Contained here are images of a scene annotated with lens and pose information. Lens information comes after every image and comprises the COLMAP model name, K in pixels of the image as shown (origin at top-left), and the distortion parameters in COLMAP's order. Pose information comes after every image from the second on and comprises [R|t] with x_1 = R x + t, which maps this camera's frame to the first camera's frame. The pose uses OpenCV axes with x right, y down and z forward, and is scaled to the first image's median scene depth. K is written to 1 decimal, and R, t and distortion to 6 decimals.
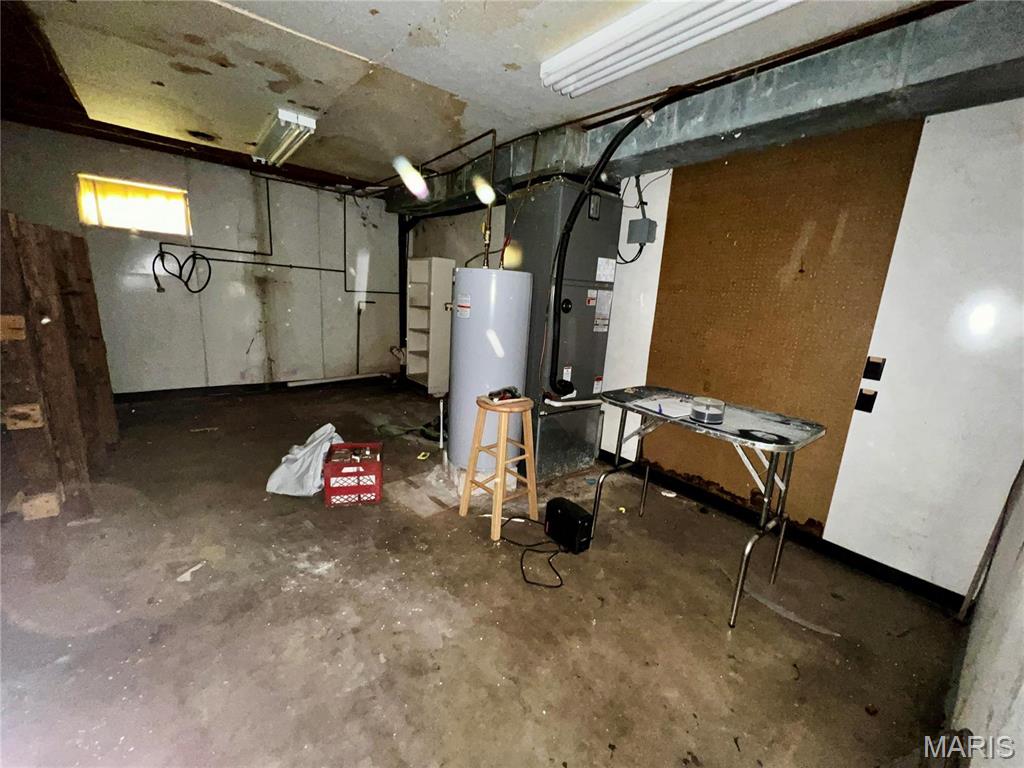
lens RADIAL K [[415.9, 0, 513.9], [0, 415.9, 383.5], [0, 0, 1]] dist [0.002136, 0.000304]
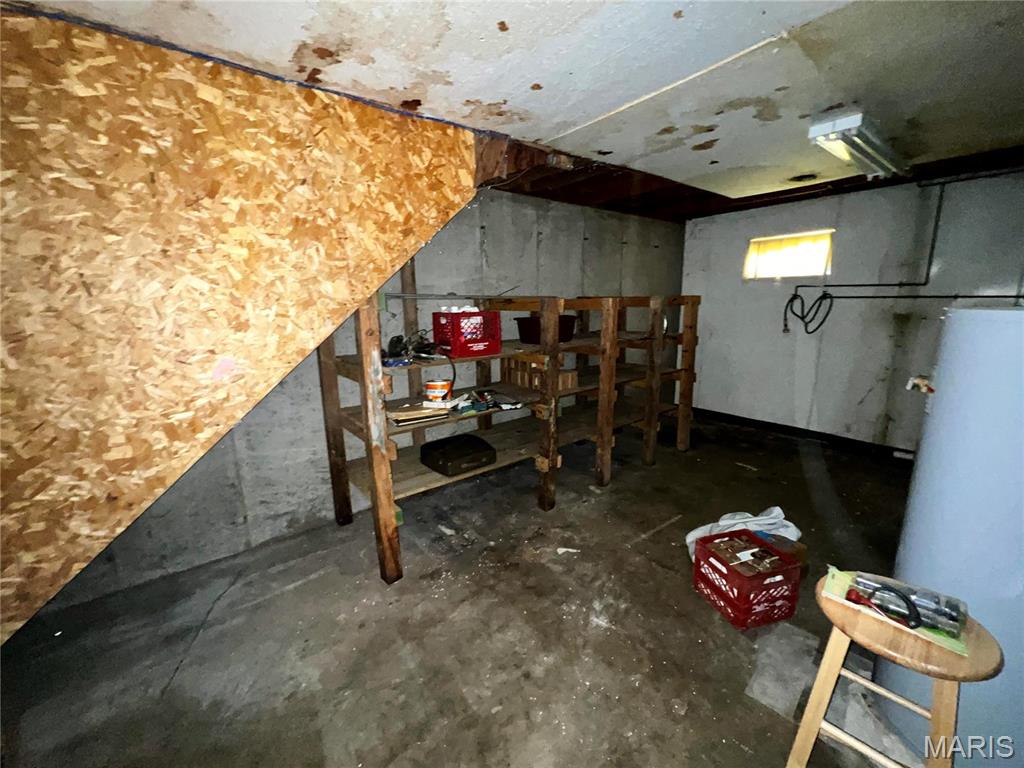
lens RADIAL K [[415.9, 0, 514.8], [0, 415.9, 384.5], [0, 0, 1]] dist [0.002136, 0.000304]
pose [[-0.003817, 0.138948, -0.990292, 0.254978], [-0.197350, 0.970718, 0.136963, -0.115600], [0.980326, 0.195957, 0.023716, 0.373543]]
